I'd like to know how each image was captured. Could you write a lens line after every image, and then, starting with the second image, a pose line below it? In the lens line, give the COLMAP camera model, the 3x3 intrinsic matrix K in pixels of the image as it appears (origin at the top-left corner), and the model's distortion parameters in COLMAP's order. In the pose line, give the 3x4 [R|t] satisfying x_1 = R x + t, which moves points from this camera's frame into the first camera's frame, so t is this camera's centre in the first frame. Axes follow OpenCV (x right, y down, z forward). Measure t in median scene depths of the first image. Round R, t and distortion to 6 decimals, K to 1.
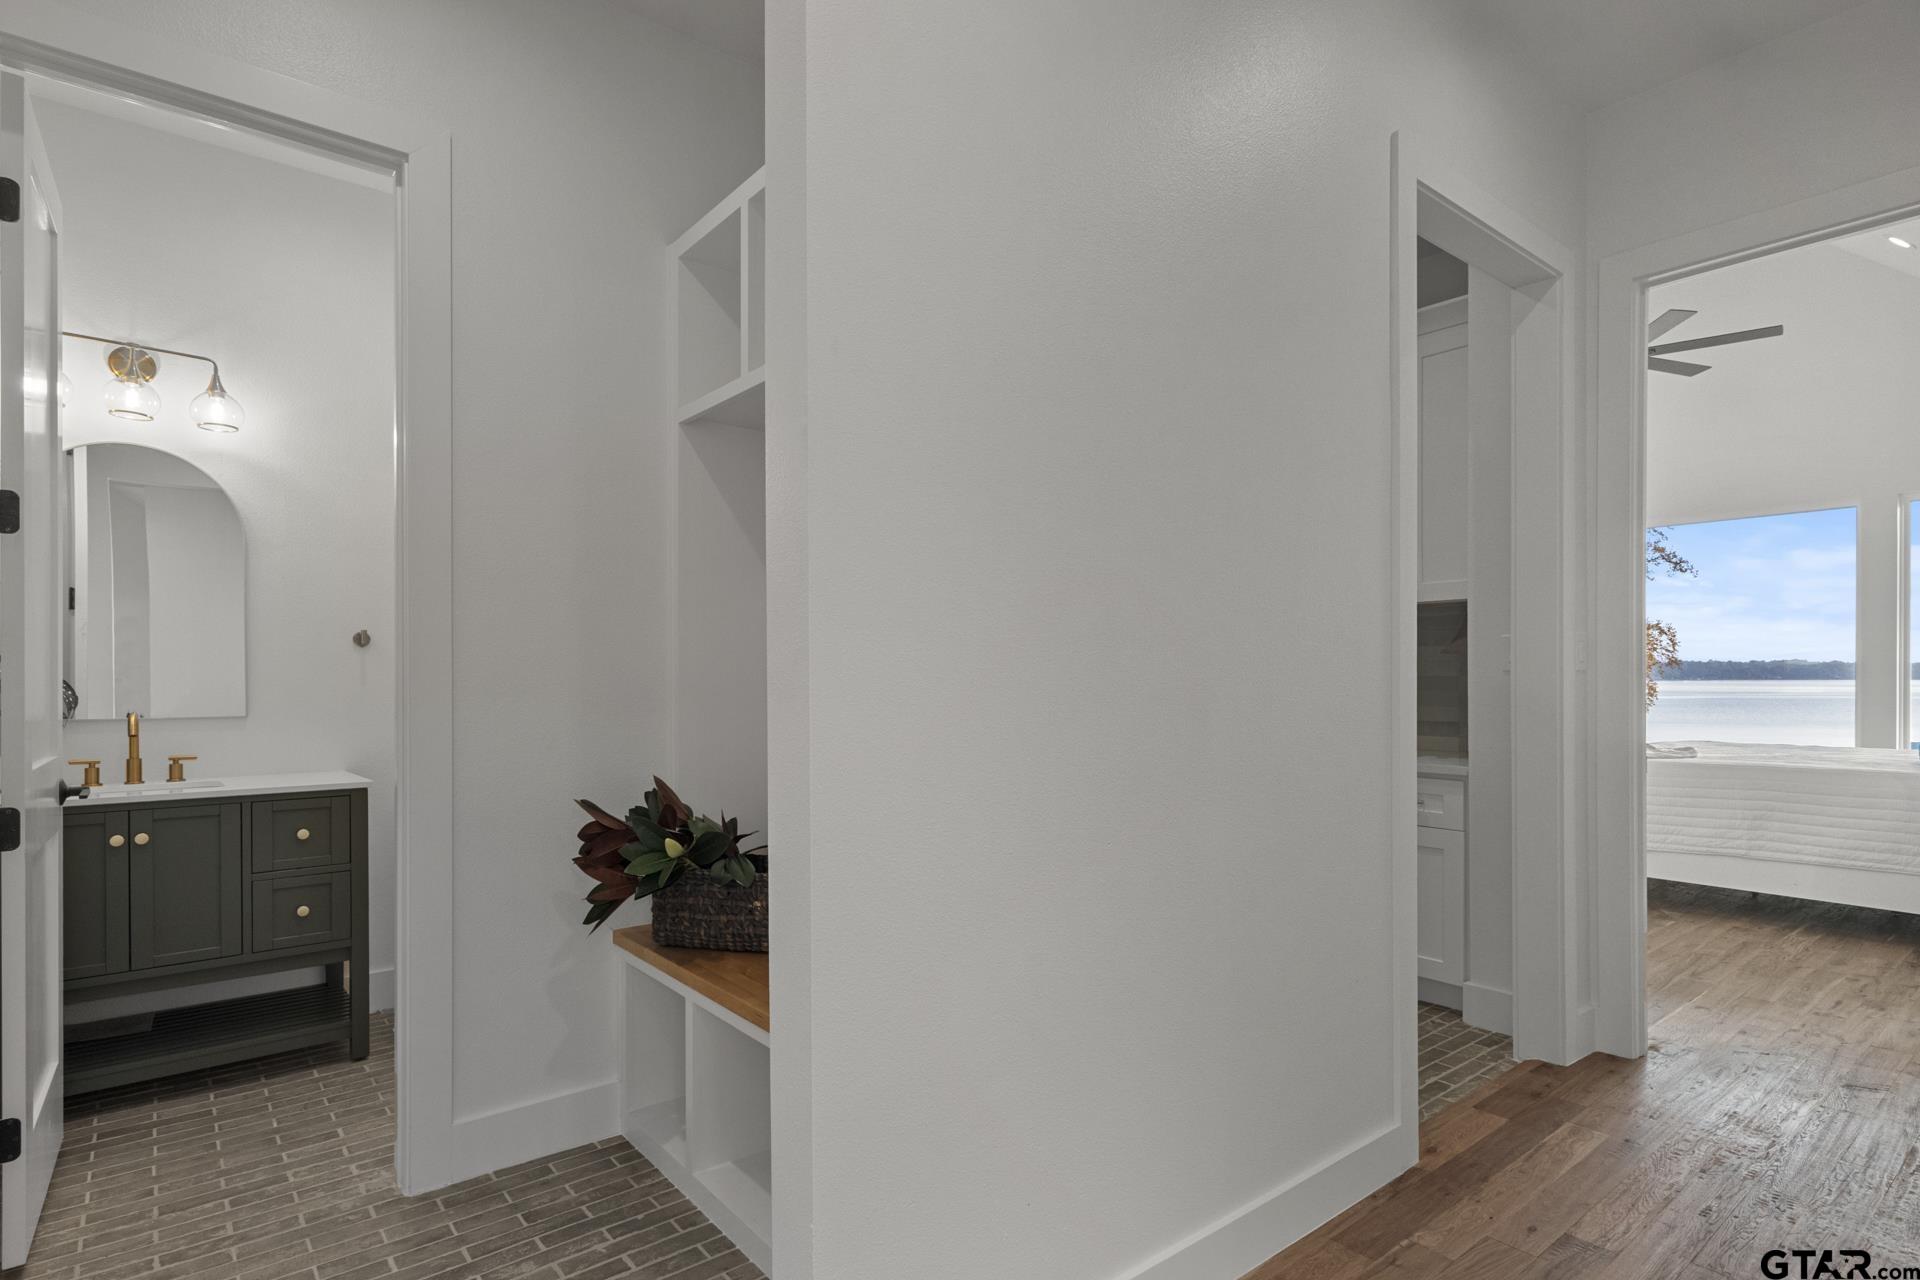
lens RADIAL K [[967.6, 0, 953.5], [0, 967.6, 682.0], [0, 0, 1]] dist [-0.020630, 0.001208]
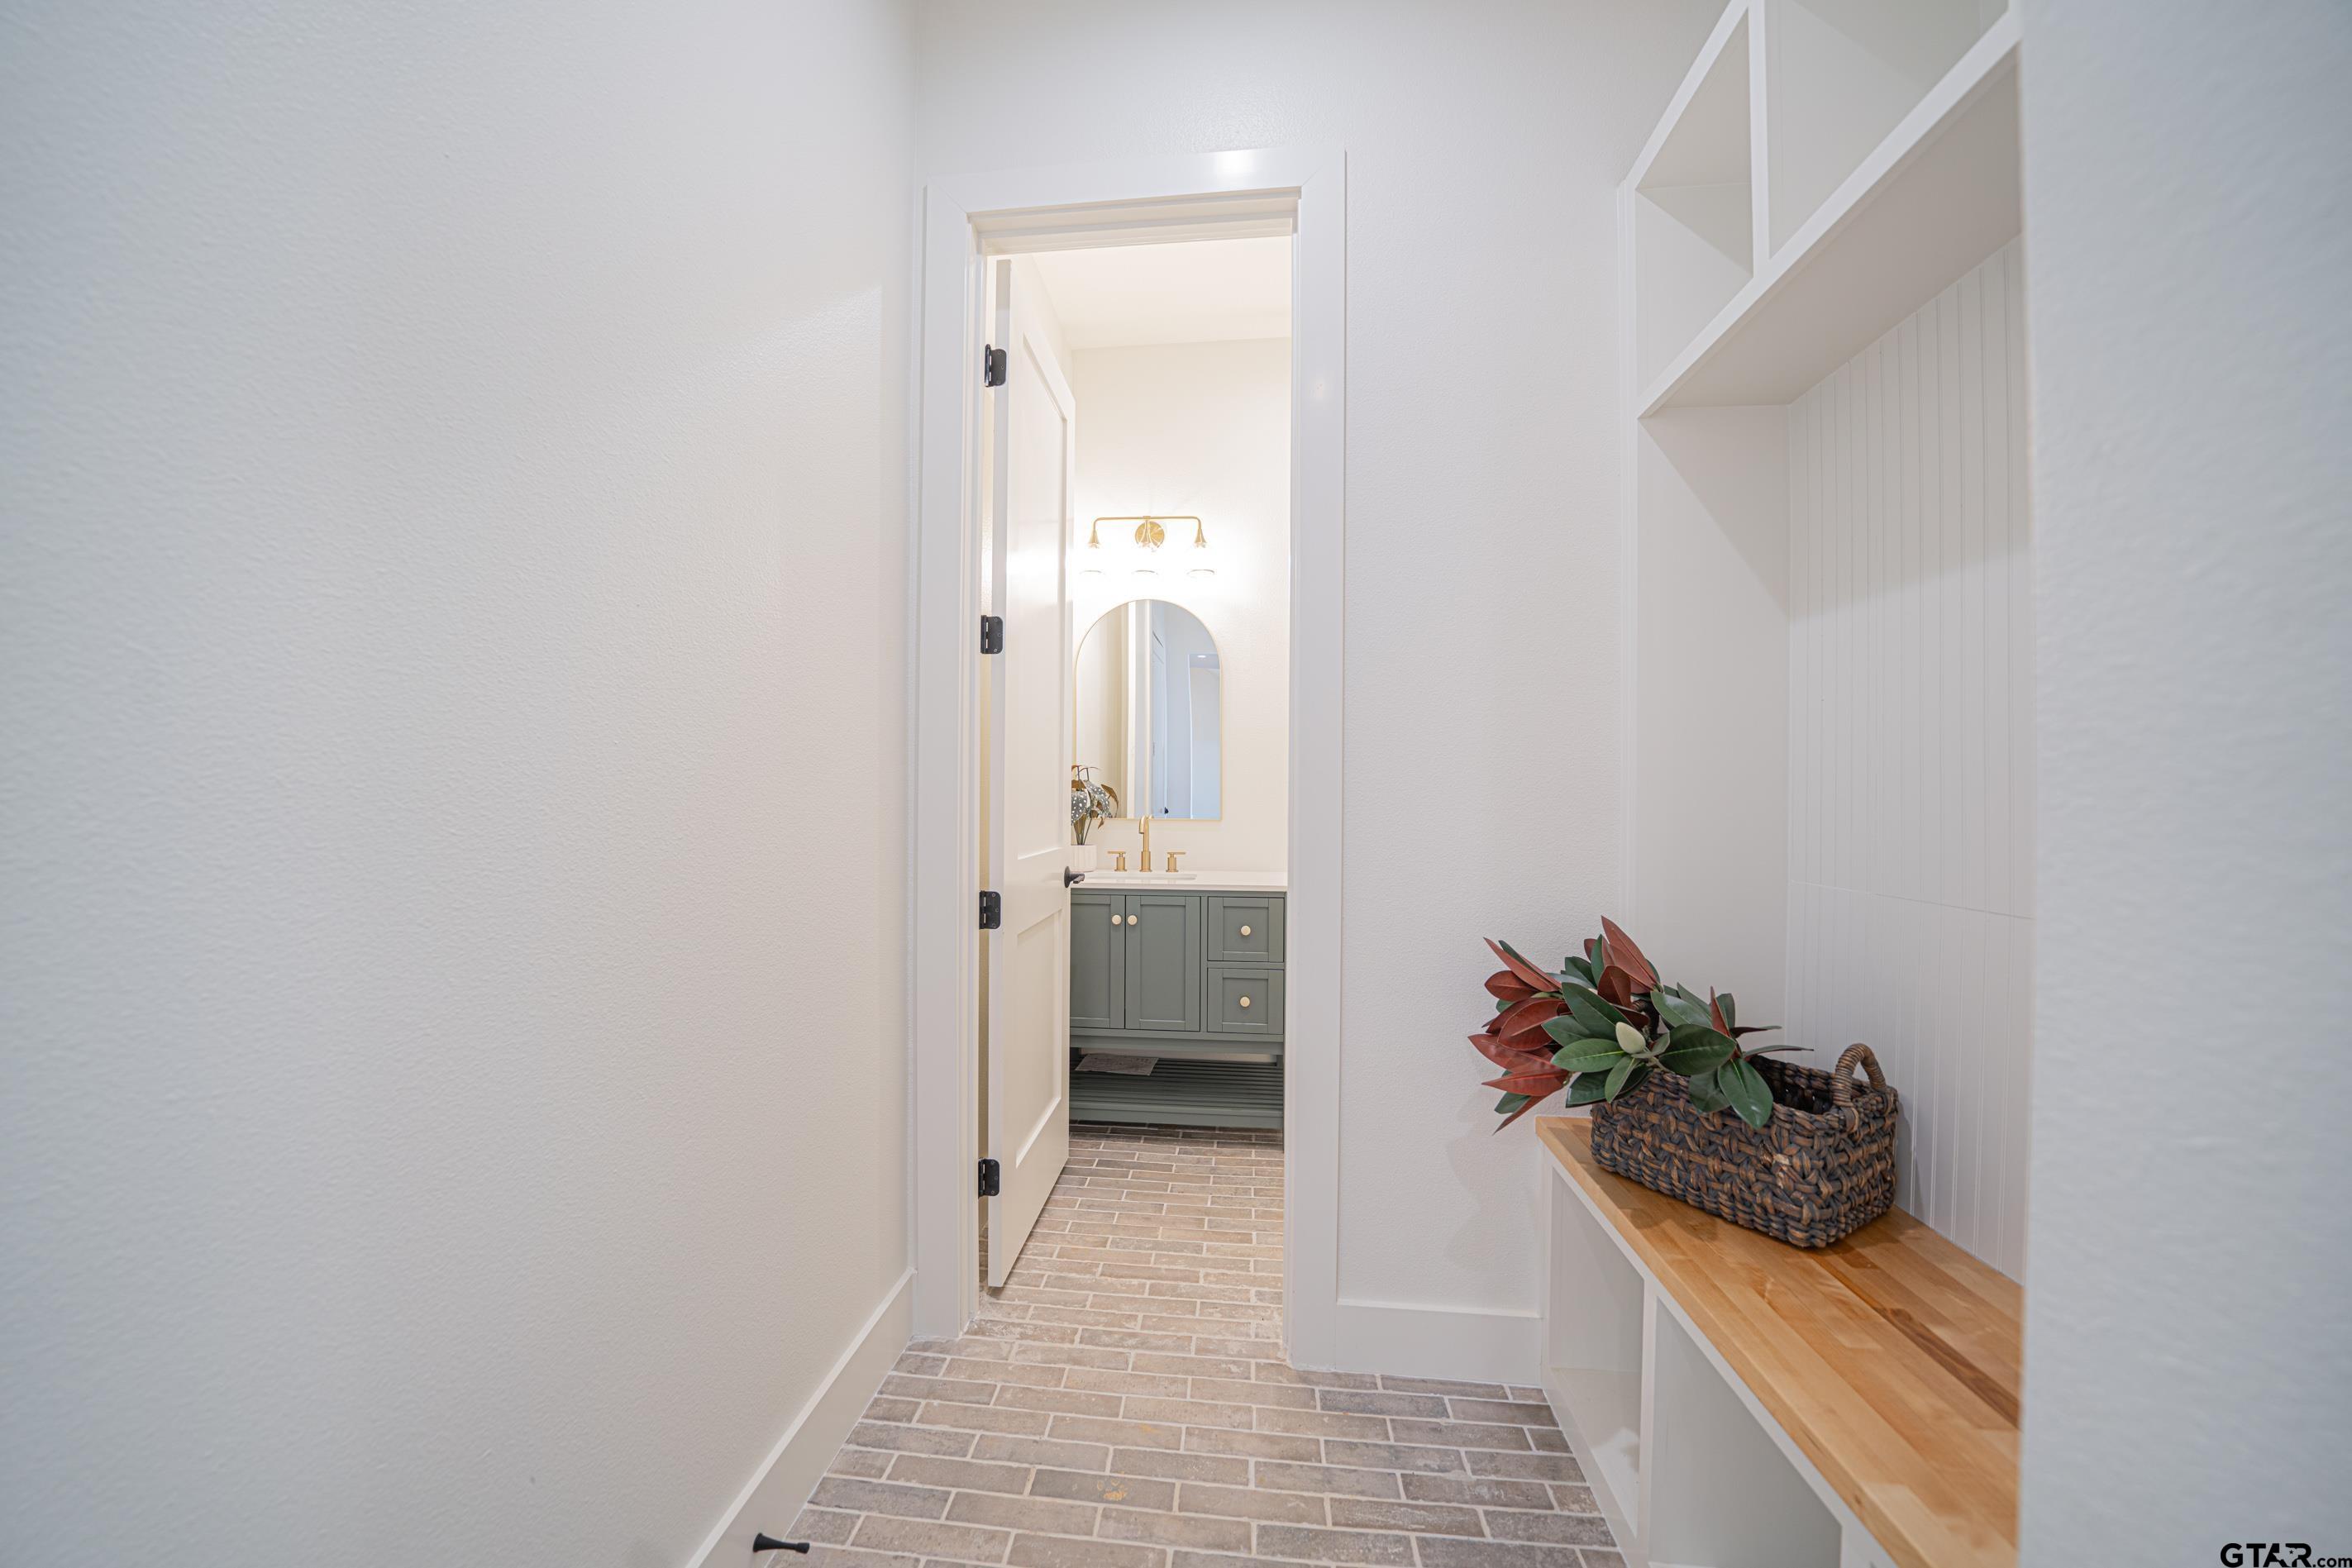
lens RADIAL K [[839.9, 0, 1166.7], [0, 839.9, 795.6], [0, 0, 1]] dist [-0.020480, 0.001627]
pose [[0.712162, 0.007921, -0.701970, -0.112208], [-0.009719, 0.999952, 0.001423, 0.009767], [0.701947, 0.005809, 0.712205, 0.358543]]
